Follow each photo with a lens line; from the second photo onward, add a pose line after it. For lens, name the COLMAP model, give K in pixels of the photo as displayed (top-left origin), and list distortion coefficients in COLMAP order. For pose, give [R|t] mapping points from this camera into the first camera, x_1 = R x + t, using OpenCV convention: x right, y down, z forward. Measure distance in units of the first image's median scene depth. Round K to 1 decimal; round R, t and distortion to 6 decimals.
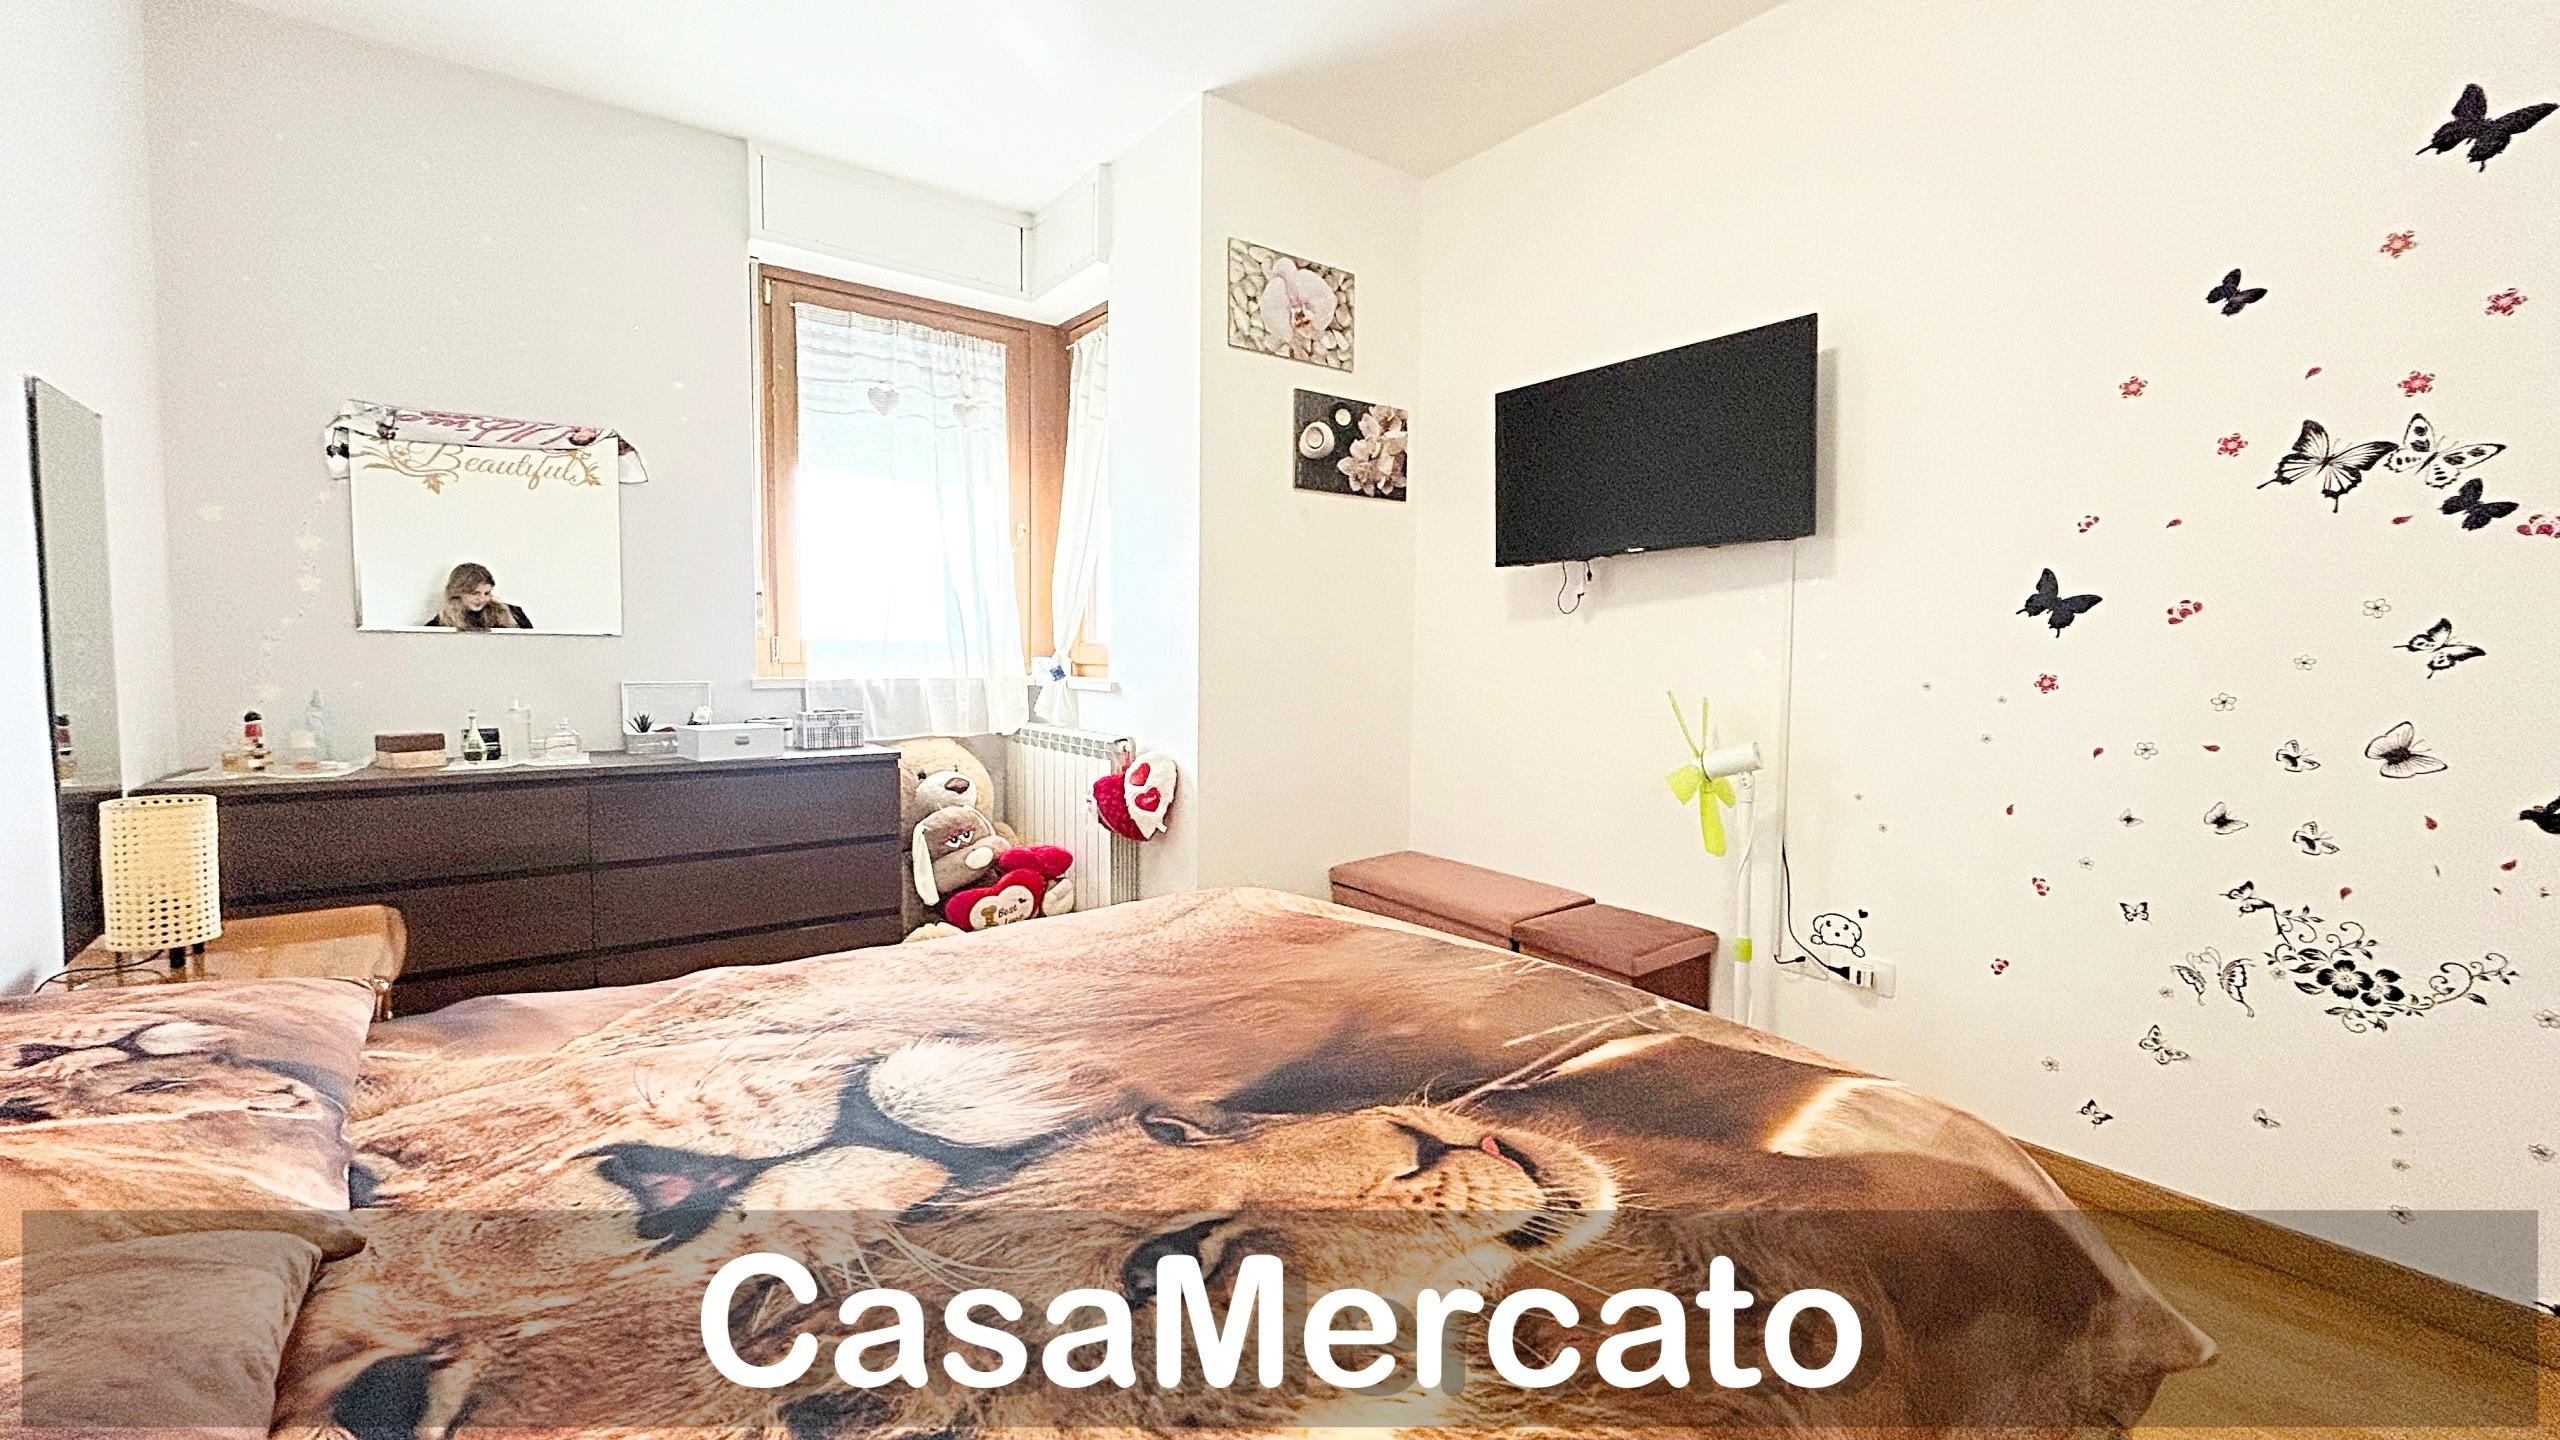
lens RADIAL K [[1020.4, 0, 1280.0], [0, 1020.4, 720.0], [0, 0, 1]] dist [-0.008080, 0.000284]
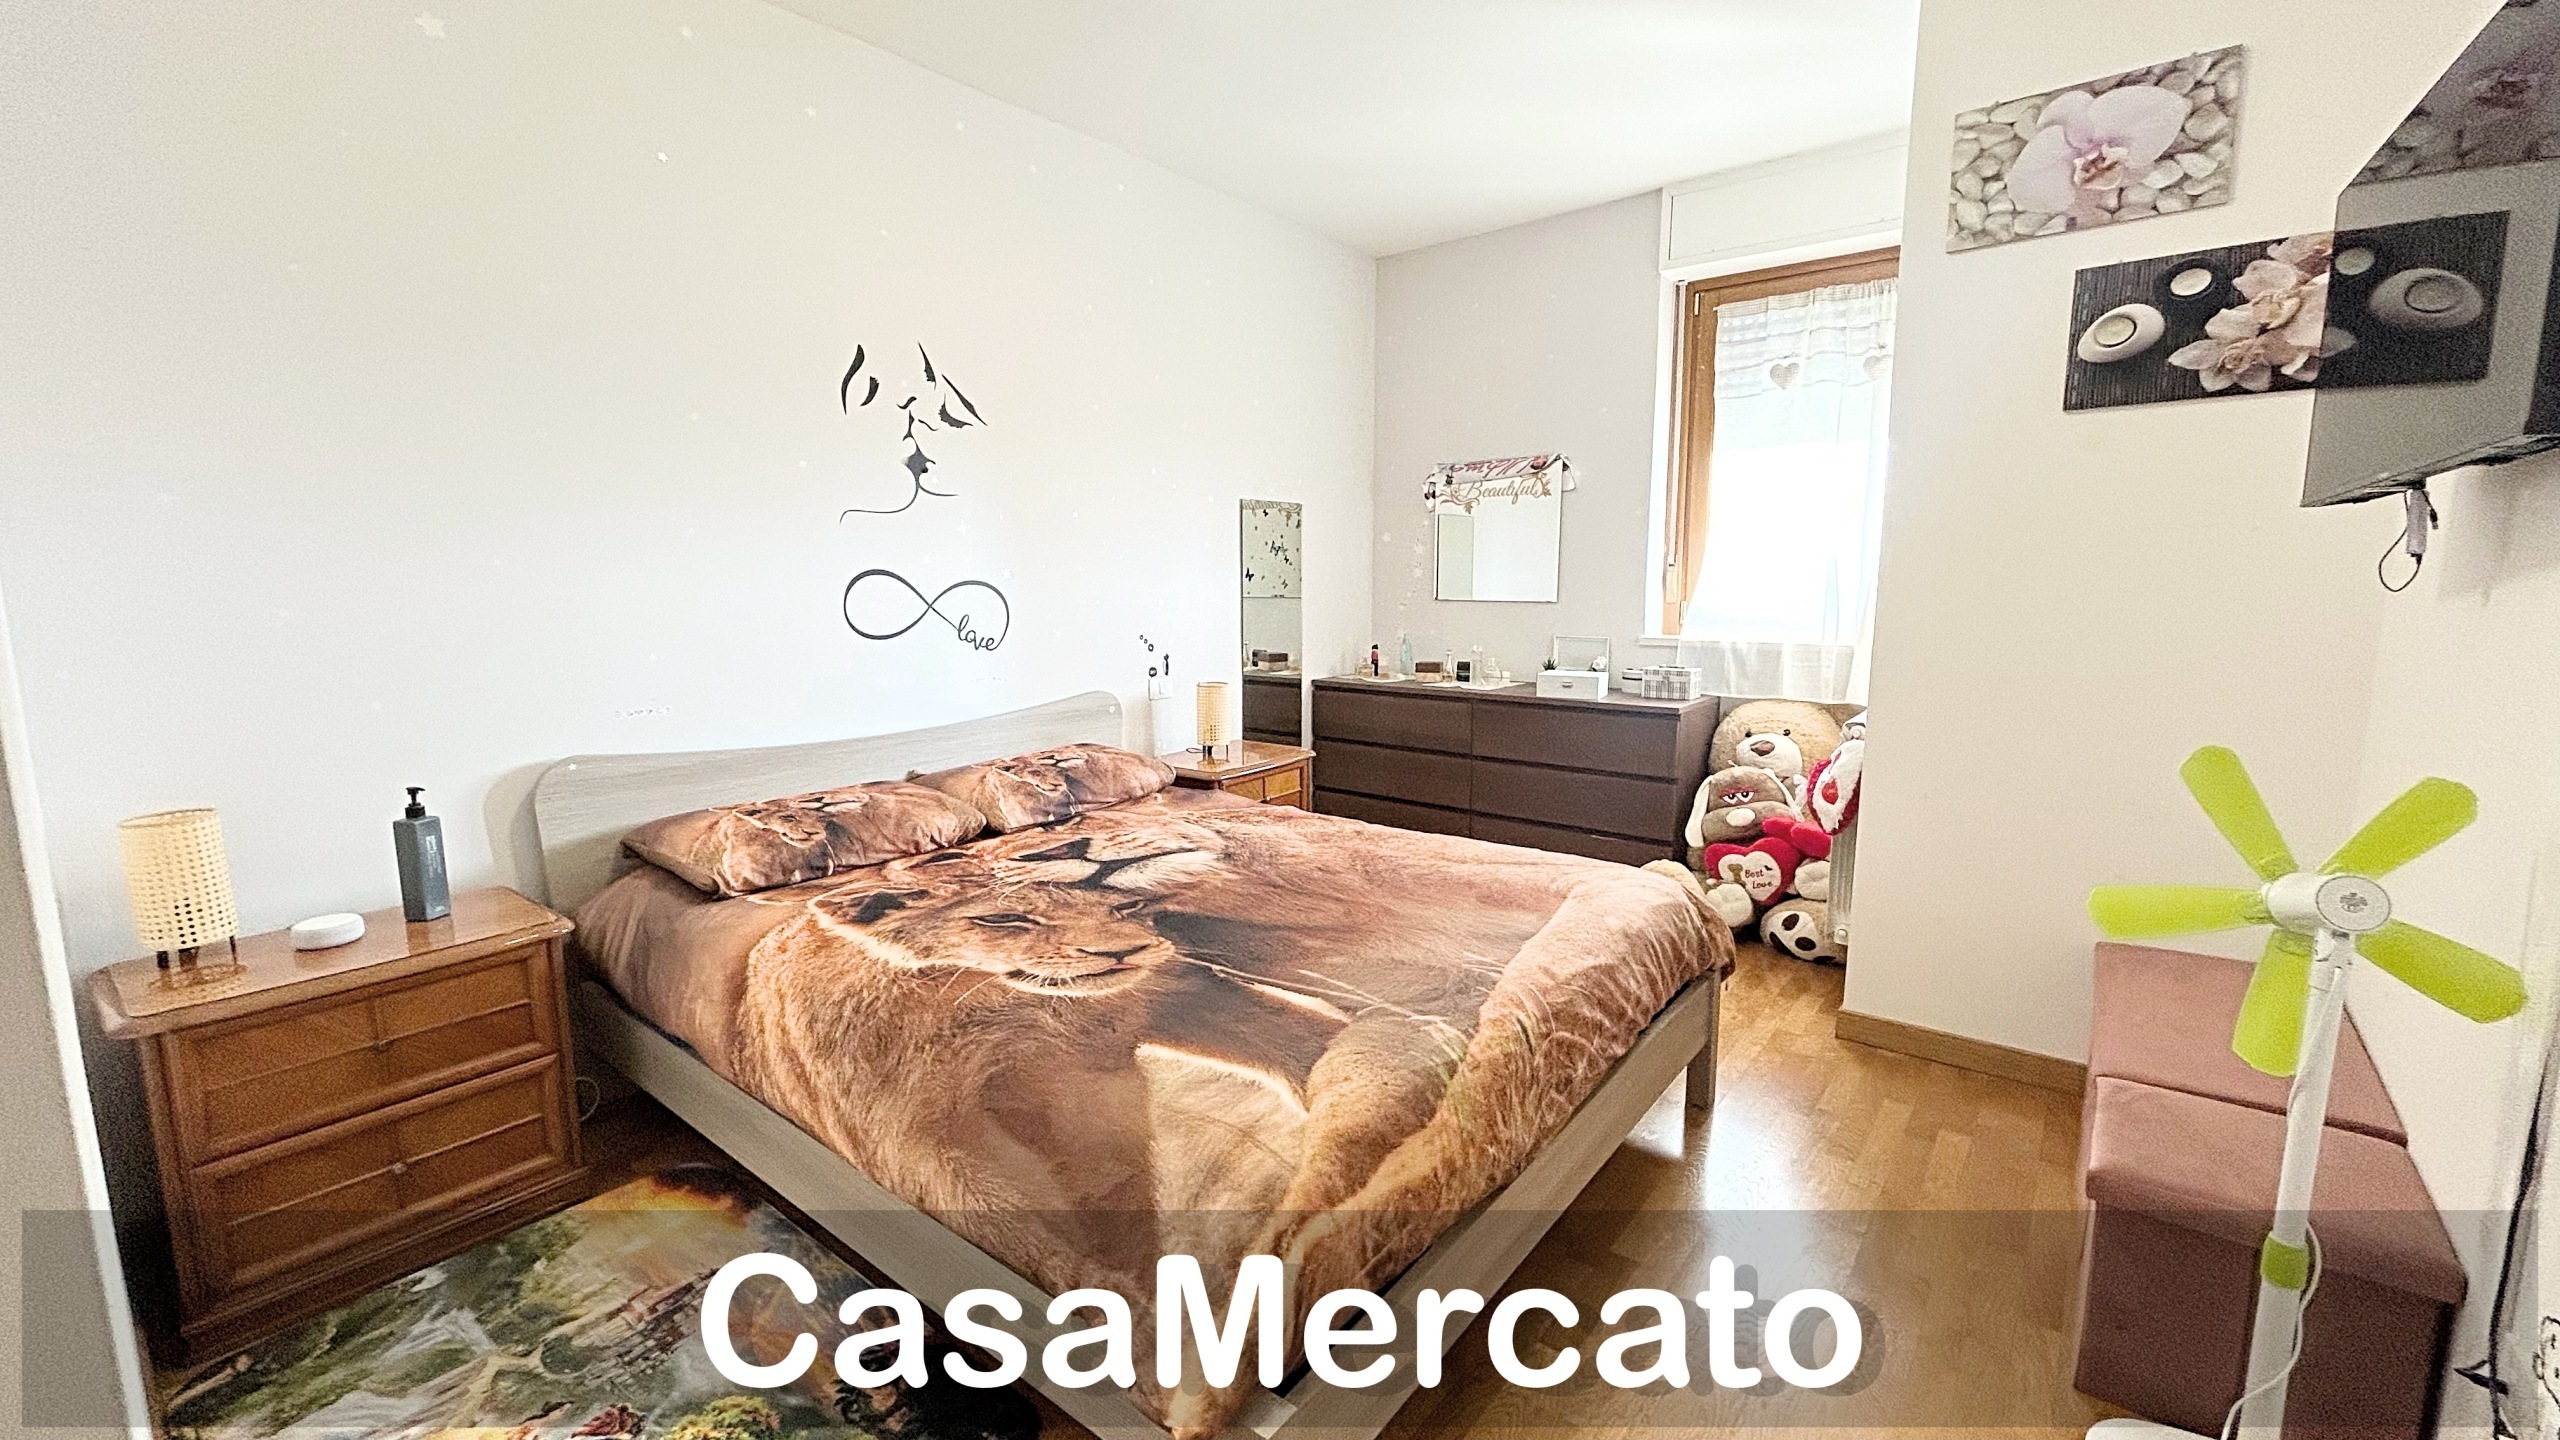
lens RADIAL K [[1020.4, 0, 1280.0], [0, 1020.4, 720.0], [0, 0, 1]] dist [-0.008080, 0.000284]
pose [[0.238733, 0.124809, -0.963031, 0.641235], [-0.058371, 0.991757, 0.114062, -0.061396], [0.969329, 0.028983, 0.244051, 0.300978]]
